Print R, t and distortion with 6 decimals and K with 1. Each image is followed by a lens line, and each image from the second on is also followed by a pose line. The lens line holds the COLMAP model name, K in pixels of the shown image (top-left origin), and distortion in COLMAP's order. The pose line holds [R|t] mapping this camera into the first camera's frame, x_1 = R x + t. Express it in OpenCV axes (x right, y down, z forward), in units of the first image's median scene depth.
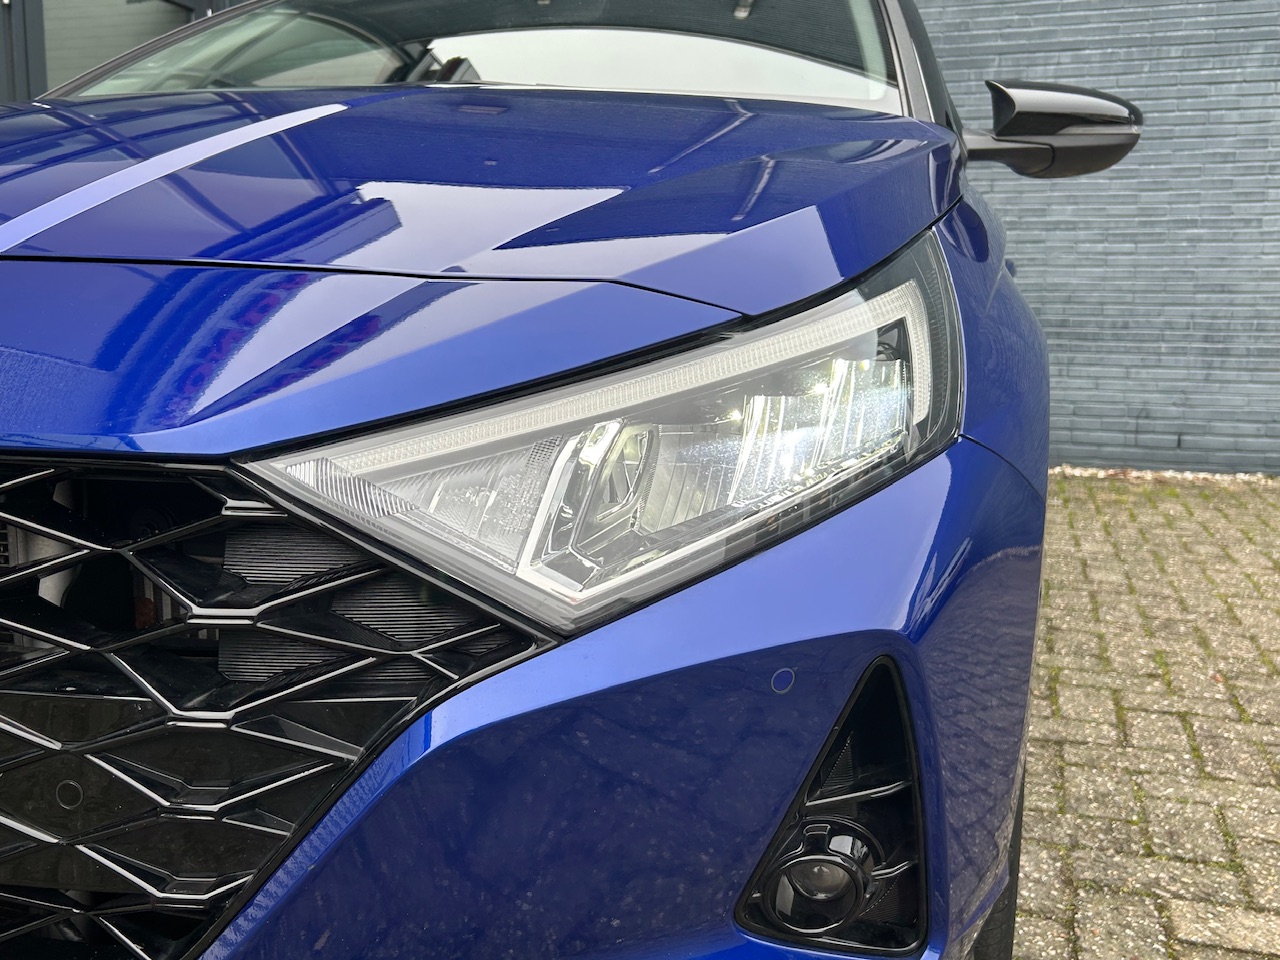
lens RADIAL K [[1210.5, 0, 643.6], [0, 1210.5, 473.9], [0, 0, 1]] dist [0.017690, -0.010966]
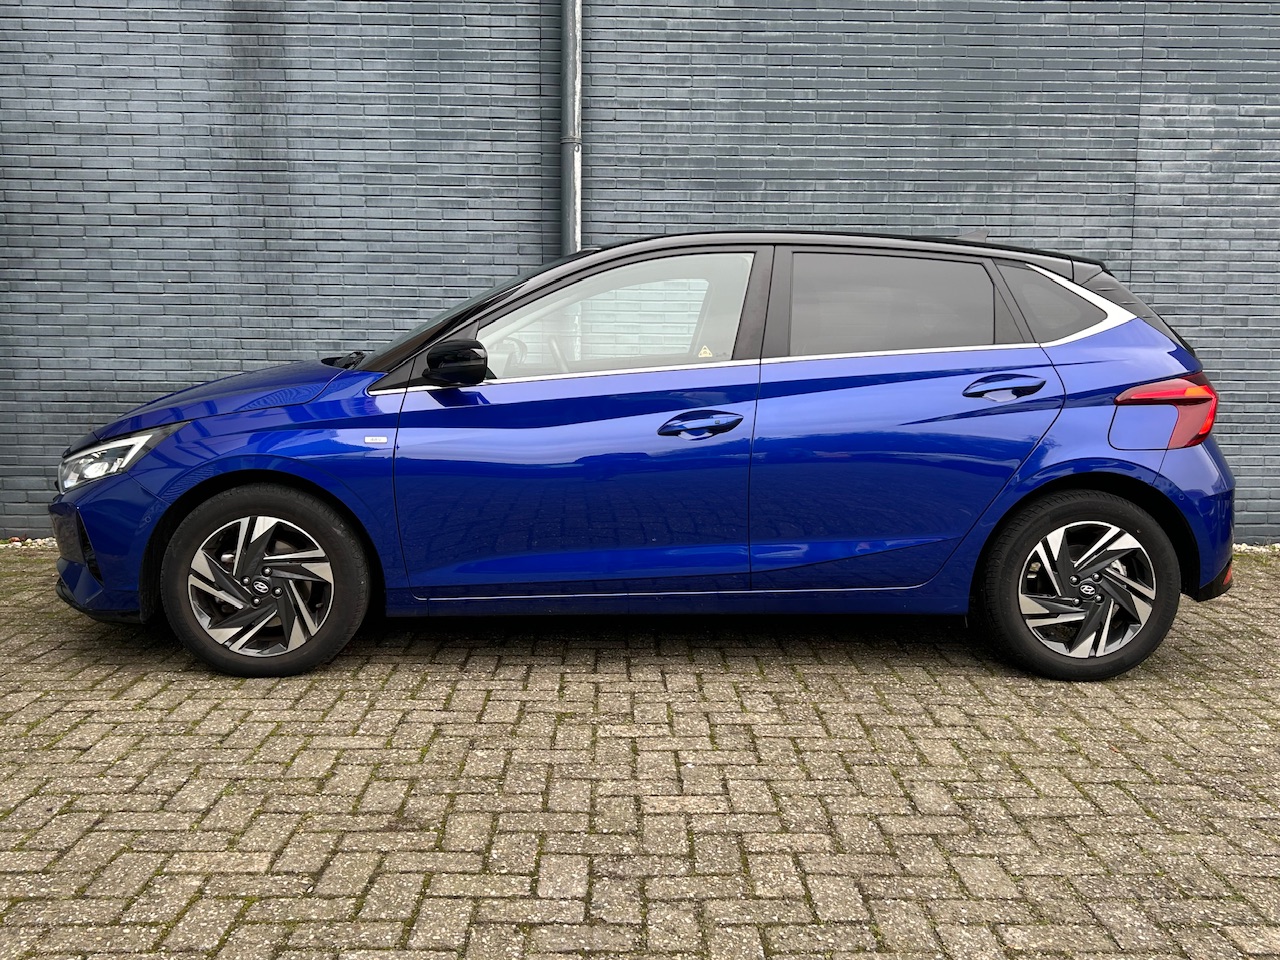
lens RADIAL K [[1272.4, 0, 640.0], [0, 1272.4, 480.0], [0, 0, 1]] dist [0.035561, -0.051404]
pose [[0.946999, -0.037740, 0.319012, -0.679158], [0.042254, 0.999081, -0.007239, -0.205444], [-0.318445, 0.020335, 0.947723, -0.262195]]
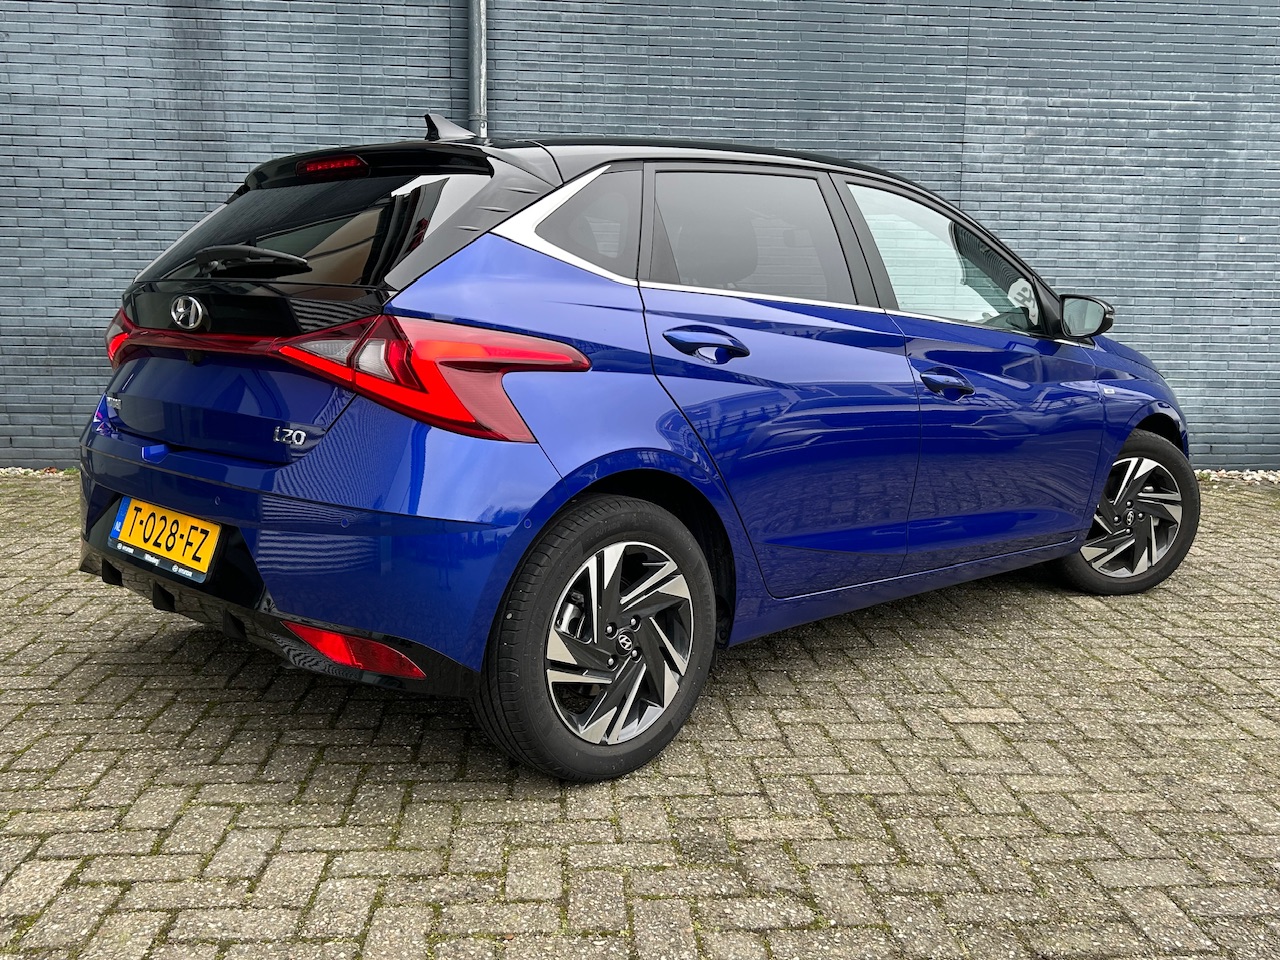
lens RADIAL K [[1210.5, 0, 643.6], [0, 1210.5, 473.9], [0, 0, 1]] dist [0.017690, -0.010966]
pose [[0.923609, -0.049999, 0.380060, -0.732568], [0.044561, 0.998740, 0.023099, -0.110232], [-0.380736, -0.004398, 0.924673, -0.660680]]
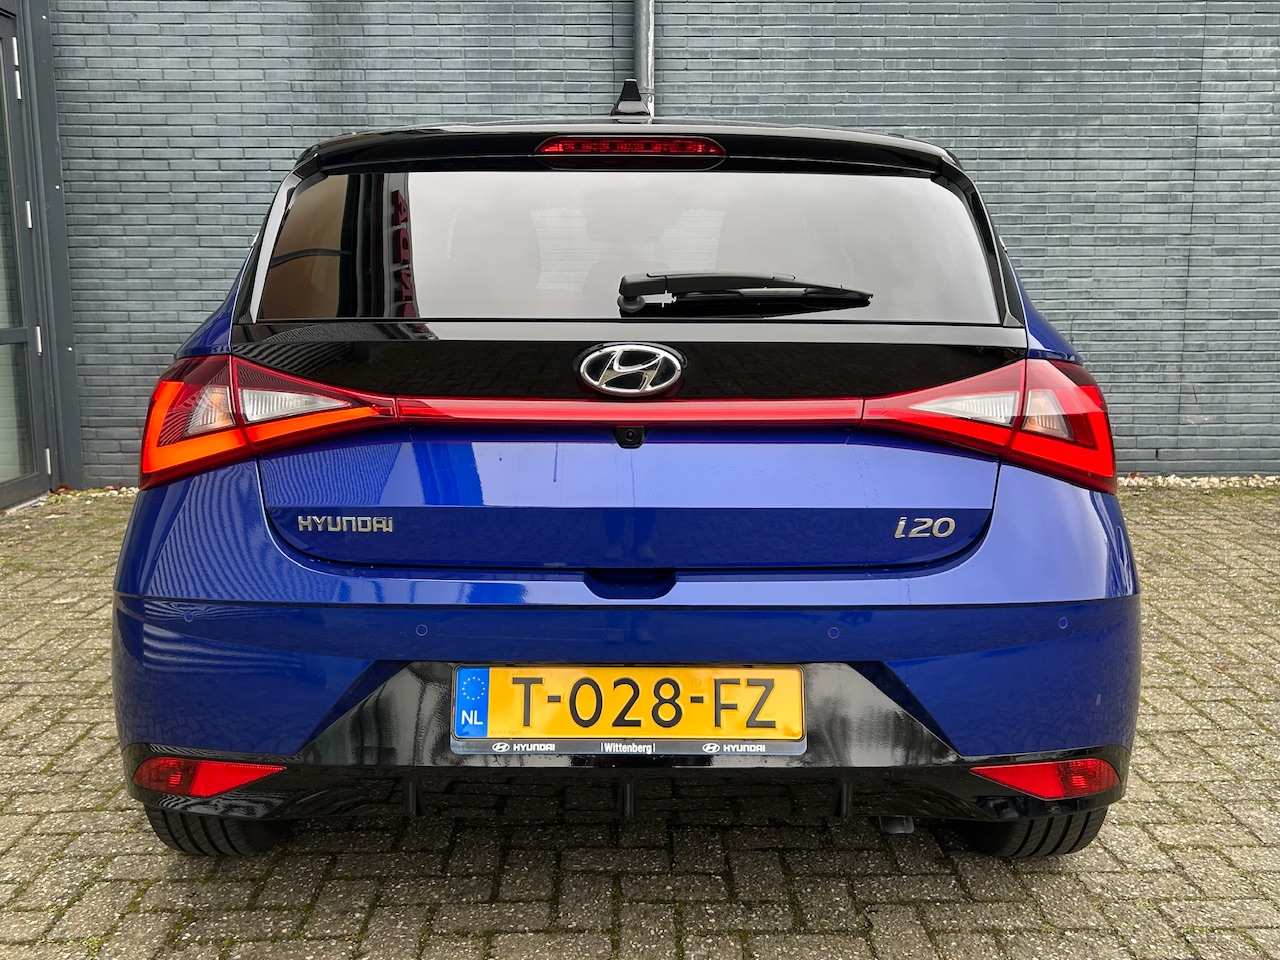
lens RADIAL K [[1279.8, 0, 636.9], [0, 1279.8, 473.1], [0, 0, 1]] dist [0.015481, -0.004438]
pose [[0.948818, -0.060648, 0.309945, -0.924753], [0.053825, 0.998084, 0.030525, -0.214117], [-0.311203, -0.012280, 0.950264, -0.324273]]
